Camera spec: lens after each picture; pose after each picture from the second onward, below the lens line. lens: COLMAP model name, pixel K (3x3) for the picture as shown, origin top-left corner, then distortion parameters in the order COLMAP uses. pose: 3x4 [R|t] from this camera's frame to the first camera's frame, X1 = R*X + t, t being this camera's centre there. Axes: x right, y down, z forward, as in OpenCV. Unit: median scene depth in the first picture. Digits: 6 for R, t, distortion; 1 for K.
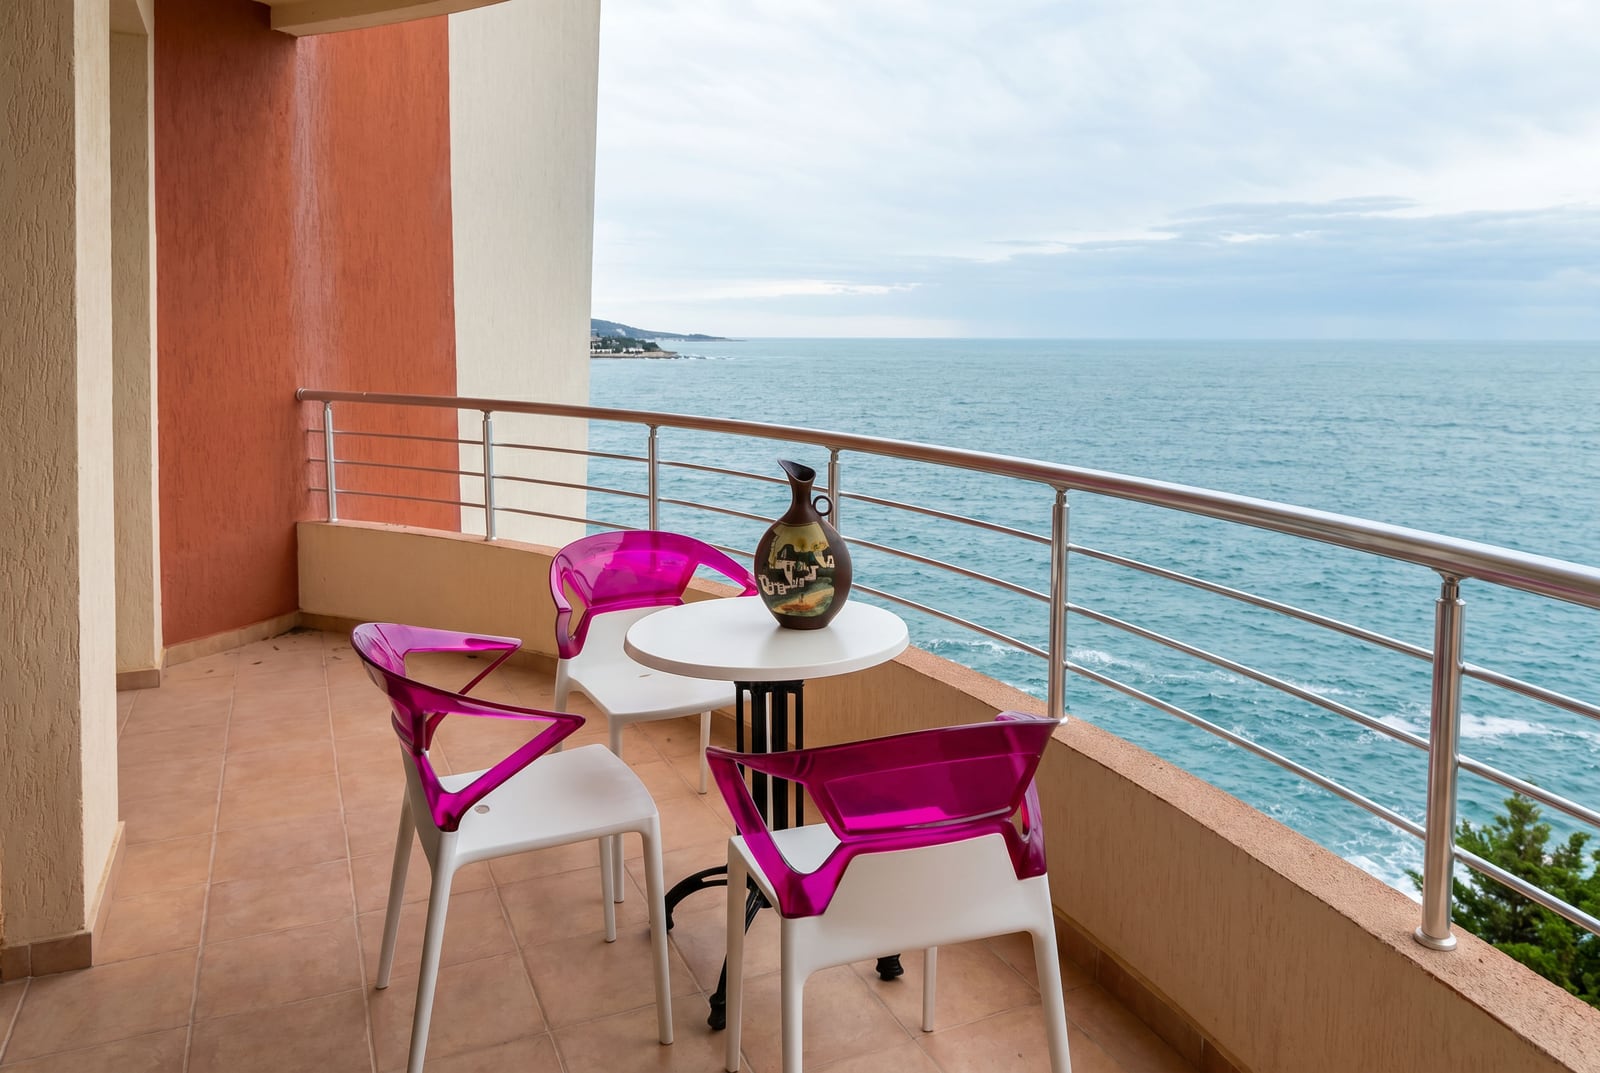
lens RADIAL K [[1101.7, 0, 806.0], [0, 1101.7, 553.9], [0, 0, 1]] dist [0.040113, -0.003553]
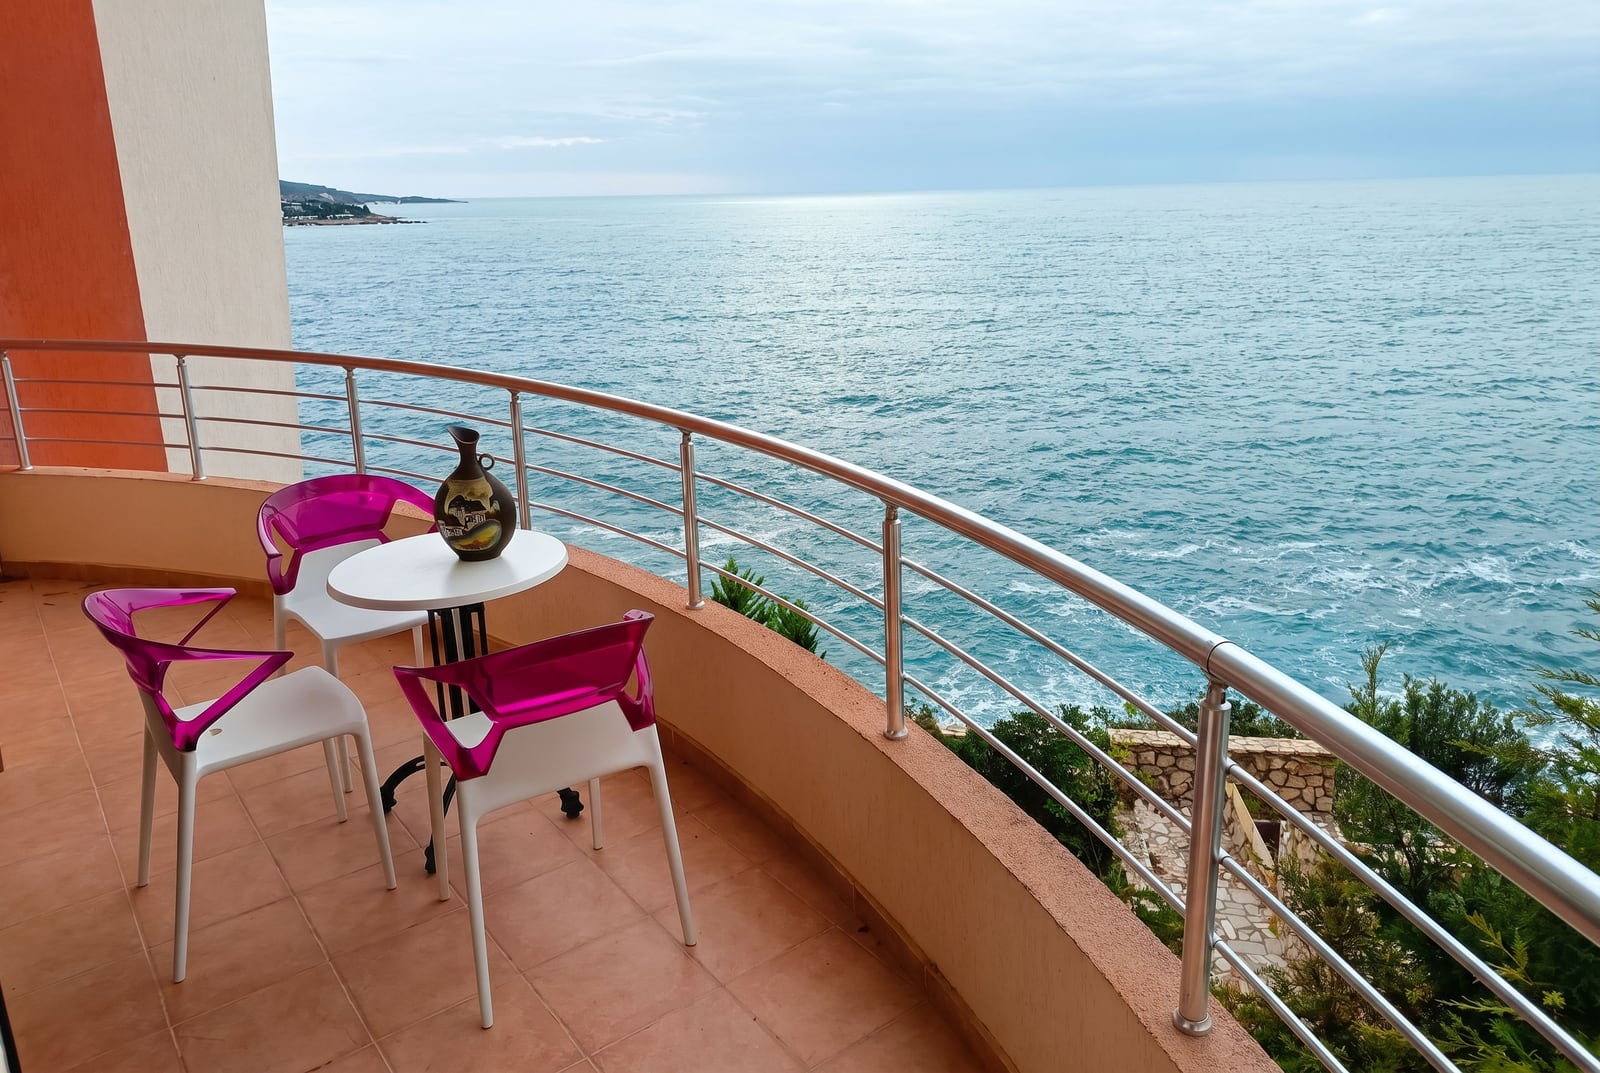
lens RADIAL K [[1089.4, 0, 834.1], [0, 1089.4, 517.6], [0, 0, 1]] dist [-0.002817, -0.005207]
pose [[0.967334, -0.081209, 0.240146, 0.095244], [0.060444, 0.993866, 0.092616, -0.071308], [-0.246194, -0.075075, 0.966309, -0.299790]]
